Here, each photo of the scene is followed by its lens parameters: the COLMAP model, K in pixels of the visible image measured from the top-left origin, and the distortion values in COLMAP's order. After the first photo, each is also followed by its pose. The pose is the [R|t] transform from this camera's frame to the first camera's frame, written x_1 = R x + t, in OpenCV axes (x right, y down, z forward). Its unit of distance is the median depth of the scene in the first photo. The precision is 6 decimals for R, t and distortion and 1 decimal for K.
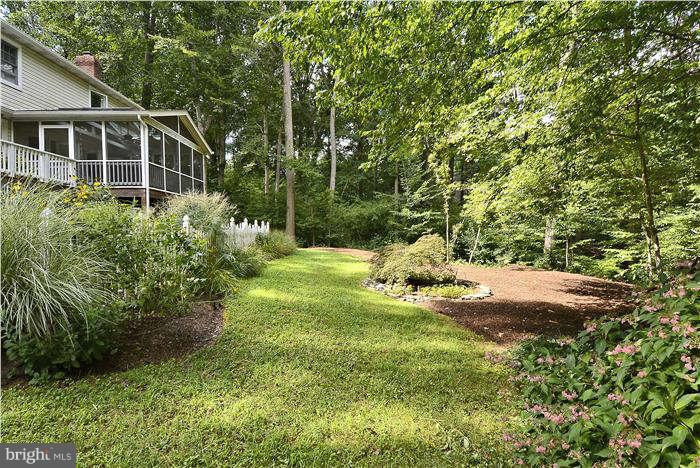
lens RADIAL K [[370.8, 0, 350.0], [0, 370.8, 234.0], [0, 0, 1]] dist [0.078042, -0.059378]
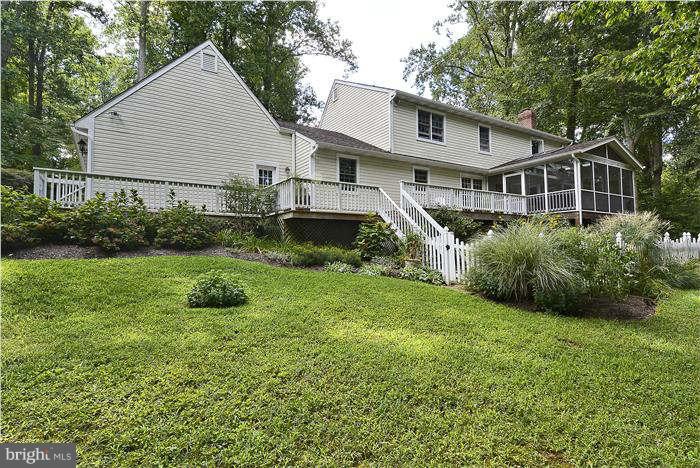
lens RADIAL K [[370.8, 0, 350.0], [0, 370.8, 234.0], [0, 0, 1]] dist [0.078042, -0.059378]
pose [[0.525927, -0.038412, -0.849662, 0.109094], [0.000335, 0.998989, -0.044956, 0.007679], [0.850529, 0.023359, 0.525409, -0.276502]]
